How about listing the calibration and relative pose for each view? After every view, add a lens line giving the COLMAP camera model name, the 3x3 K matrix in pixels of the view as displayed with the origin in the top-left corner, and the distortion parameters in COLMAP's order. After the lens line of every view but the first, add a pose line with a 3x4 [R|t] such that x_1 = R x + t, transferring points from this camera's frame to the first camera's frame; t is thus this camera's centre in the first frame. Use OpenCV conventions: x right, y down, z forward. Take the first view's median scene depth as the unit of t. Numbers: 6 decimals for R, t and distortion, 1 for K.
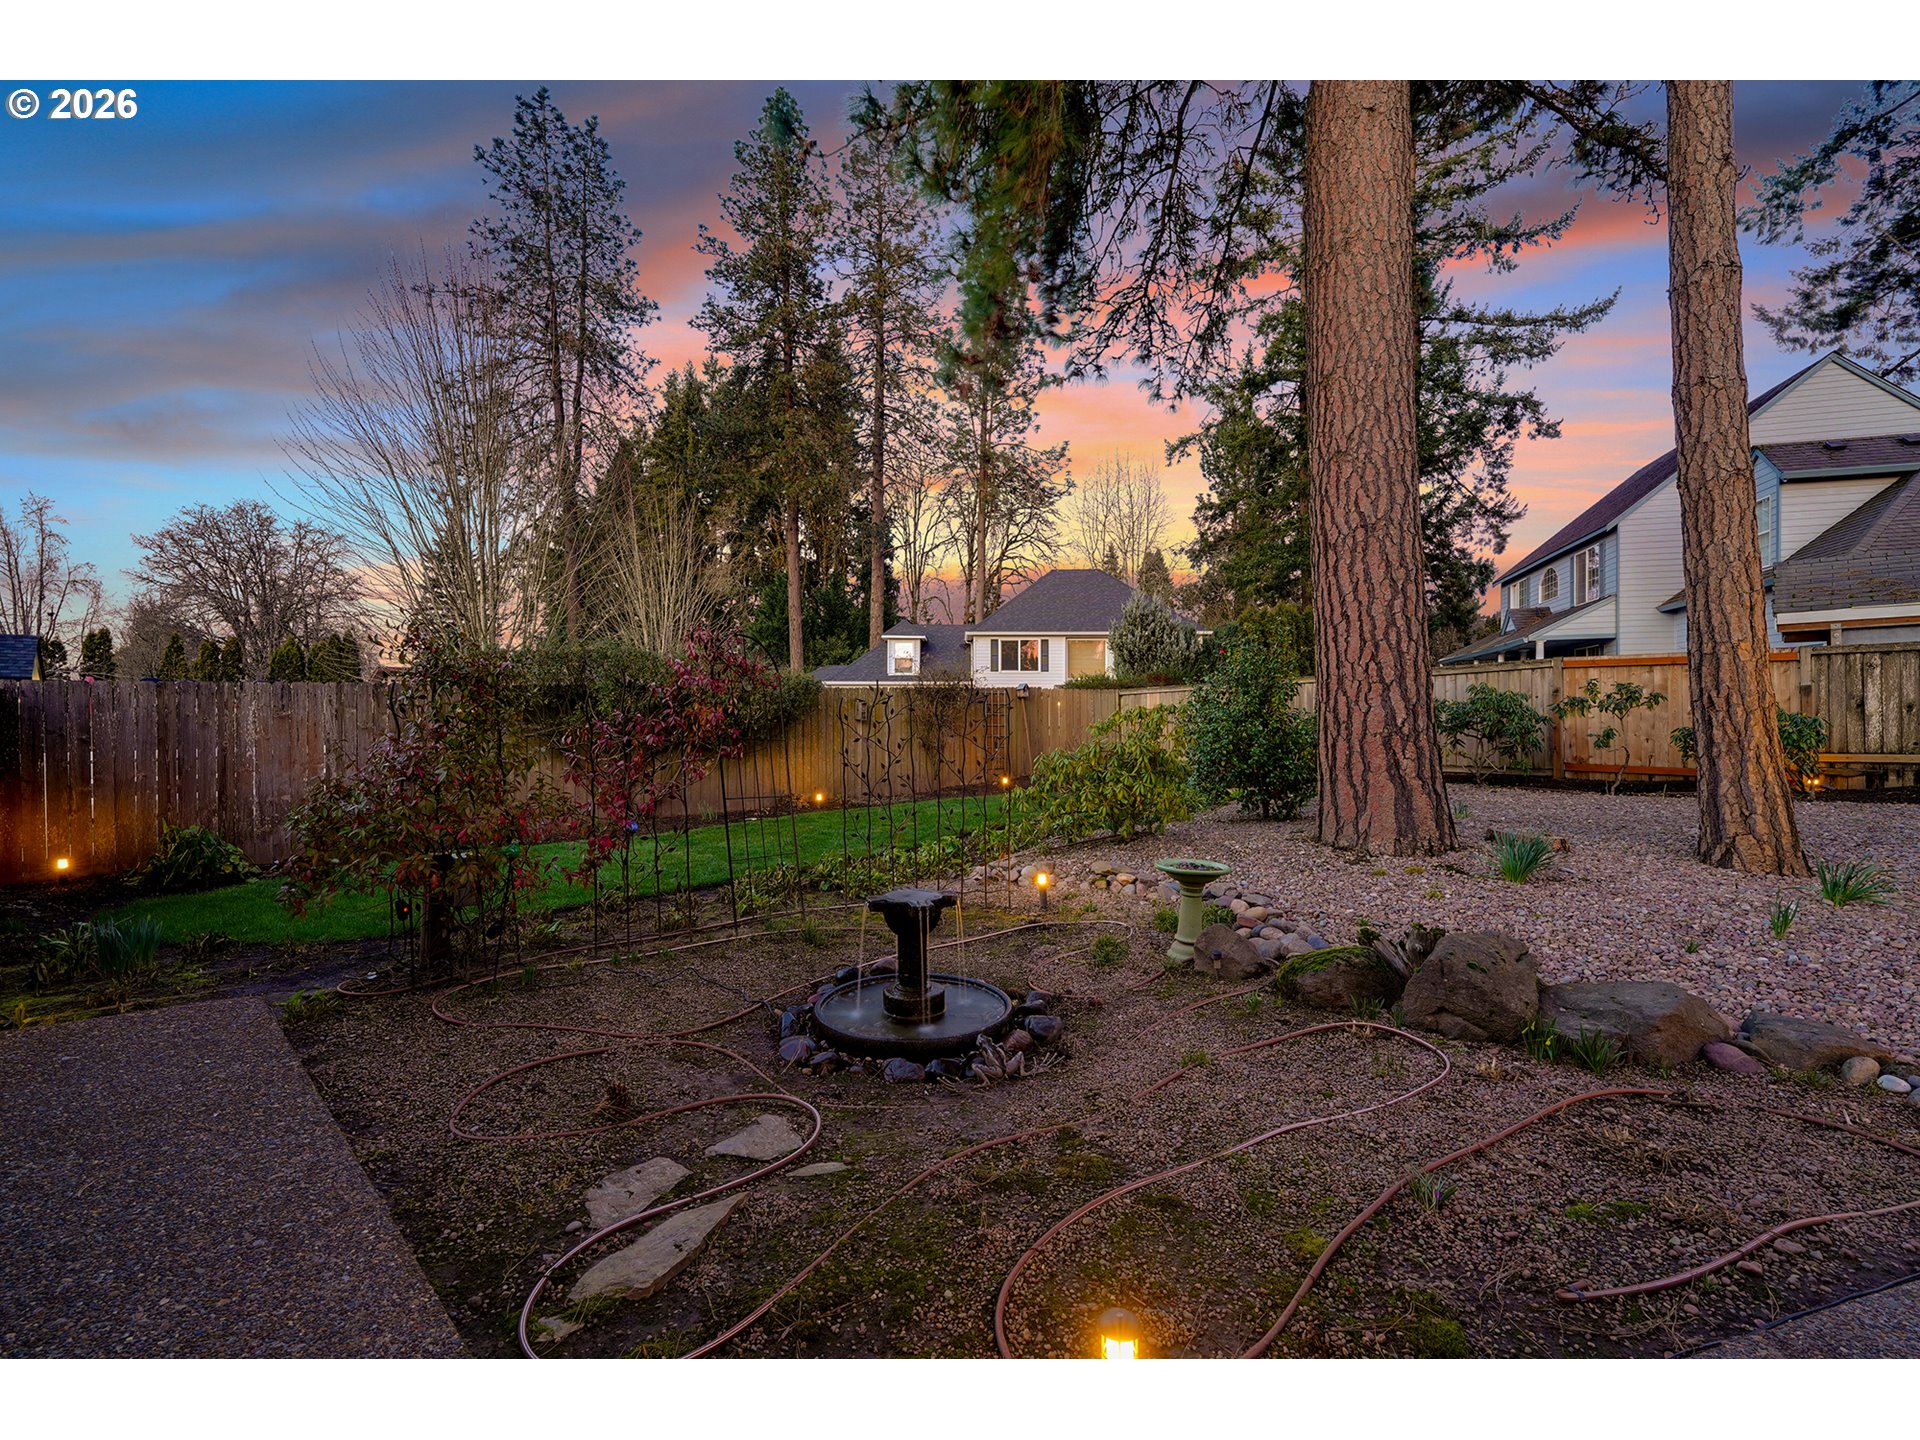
lens RADIAL K [[859.7, 0, 955.1], [0, 859.7, 717.0], [0, 0, 1]] dist [-0.004665, 0.001098]
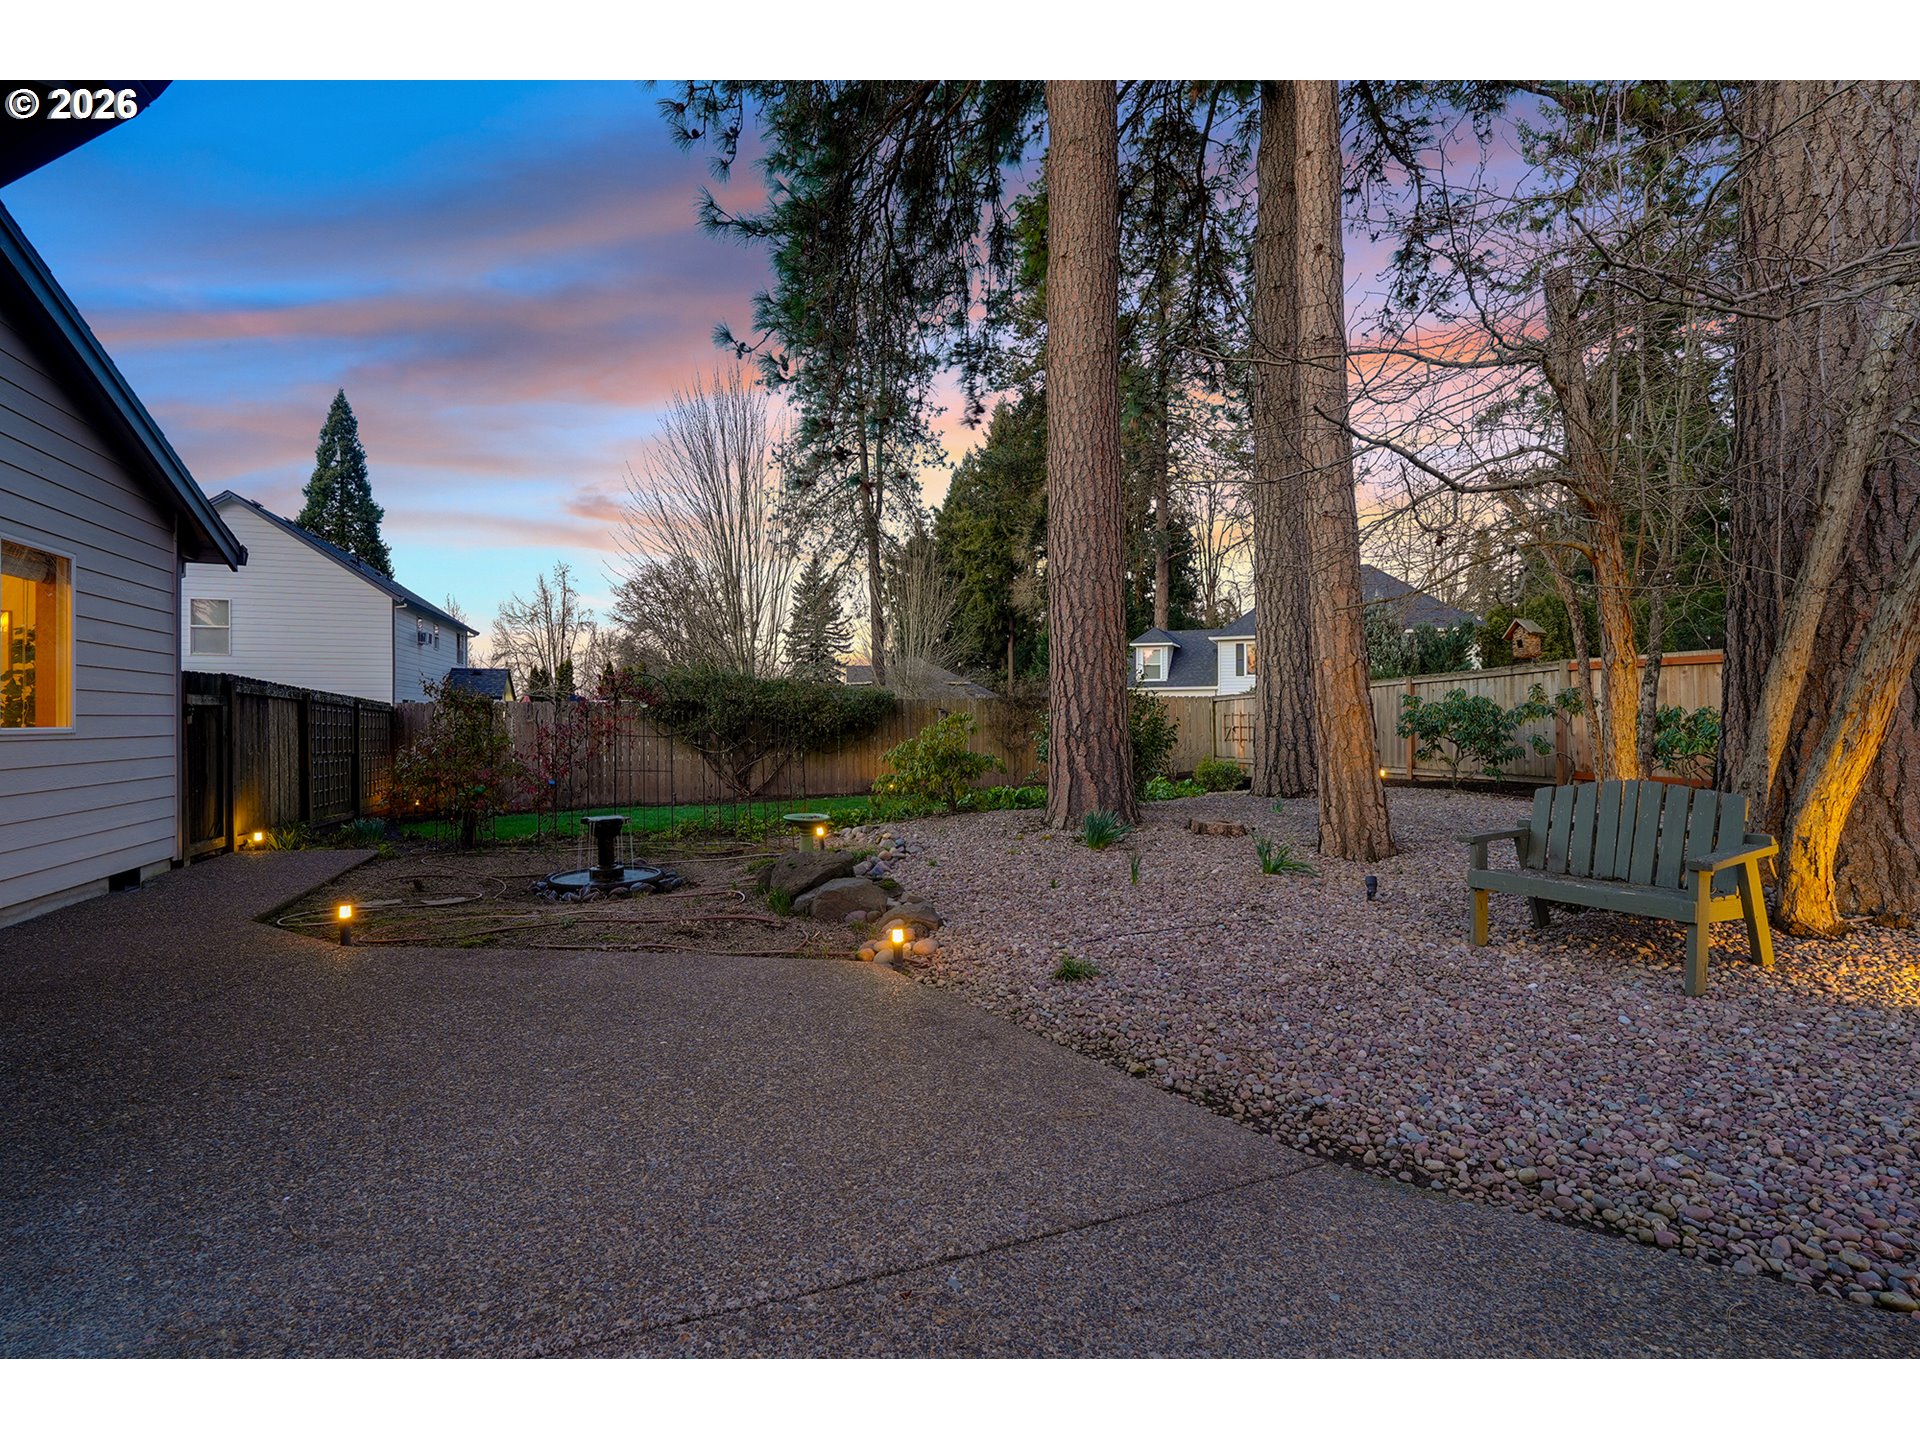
lens RADIAL K [[859.7, 0, 955.1], [0, 859.7, 717.0], [0, 0, 1]] dist [-0.004665, 0.001098]
pose [[0.916287, -0.002761, -0.400512, 0.548291], [0.000748, 0.999986, -0.005182, -0.001831], [0.400521, 0.004448, 0.916277, -0.164881]]
